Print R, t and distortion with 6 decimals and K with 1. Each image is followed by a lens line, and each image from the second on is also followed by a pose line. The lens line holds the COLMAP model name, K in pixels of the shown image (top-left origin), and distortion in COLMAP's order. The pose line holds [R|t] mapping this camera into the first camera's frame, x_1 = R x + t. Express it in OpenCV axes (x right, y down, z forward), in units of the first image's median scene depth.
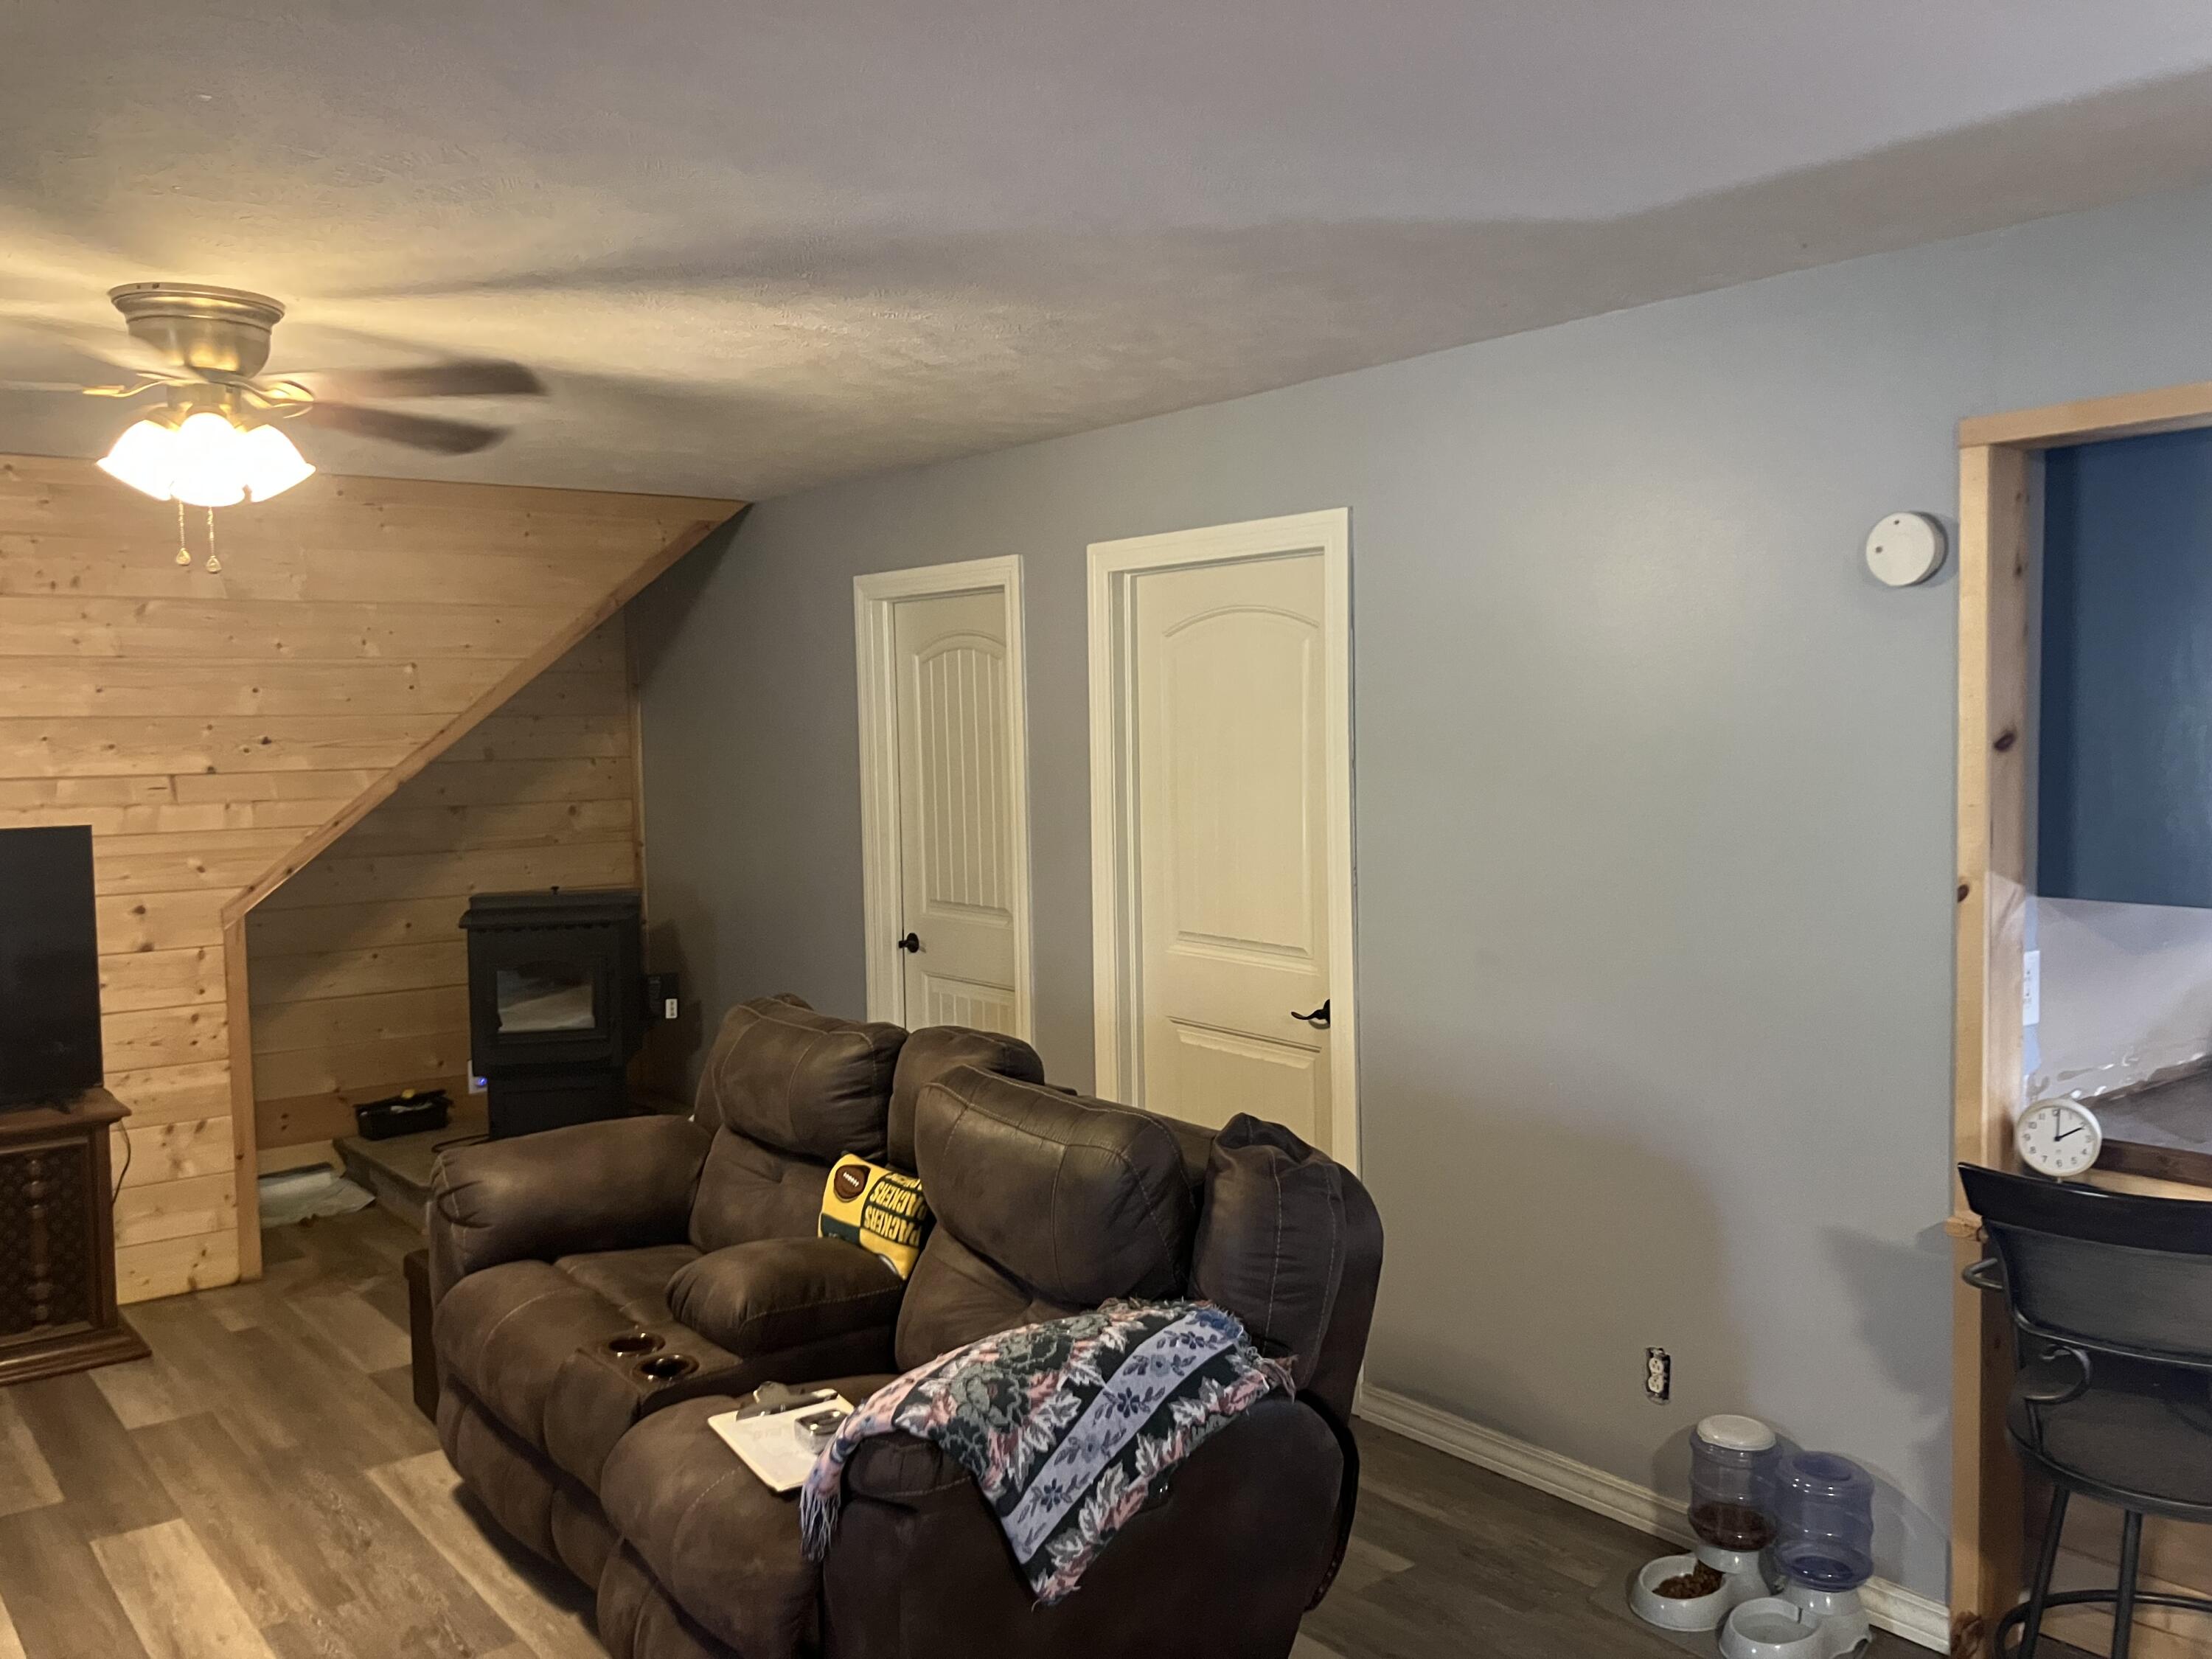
lens RADIAL K [[1806.9, 0, 1107.7], [0, 1806.9, 816.3], [0, 0, 1]] dist [0.014178, -0.010207]
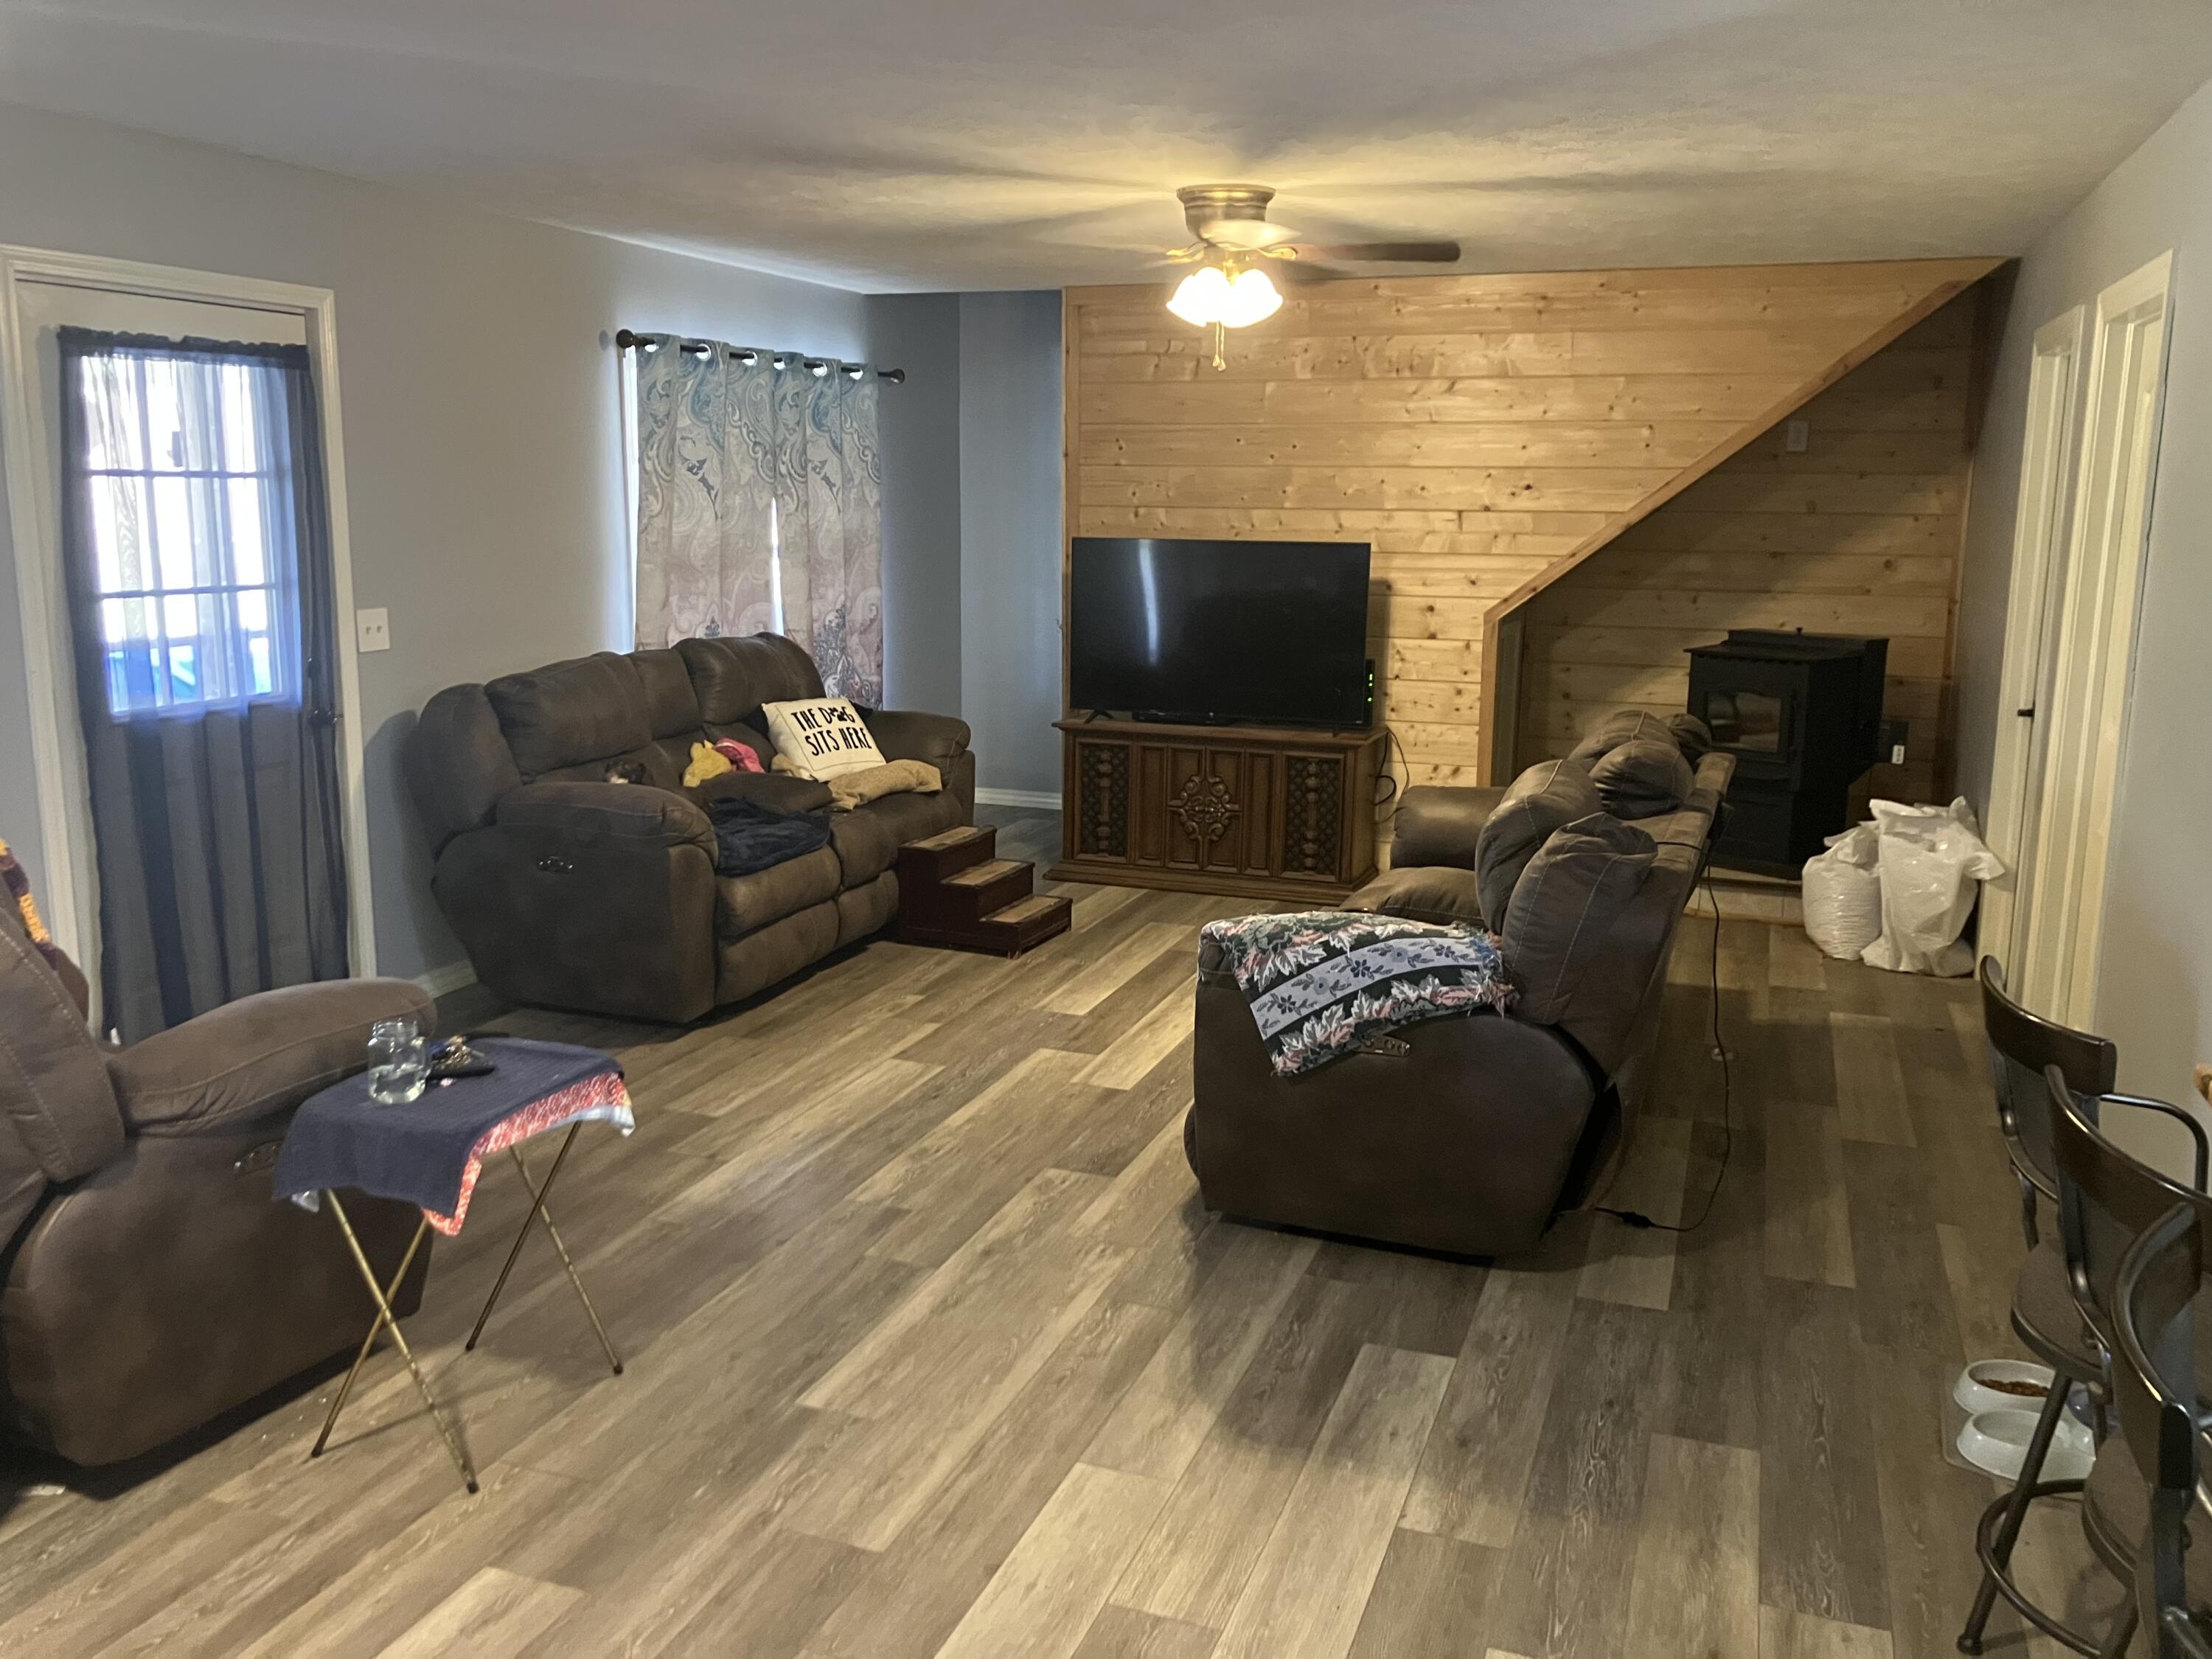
lens RADIAL K [[1806.9, 0, 1097.9], [0, 1806.9, 837.6], [0, 0, 1]] dist [0.014178, -0.010207]
pose [[0.527264, 0.187367, -0.828786, 1.023651], [-0.066374, 0.981487, 0.179662, -0.015601], [0.847105, -0.039720, 0.529939, 0.080447]]
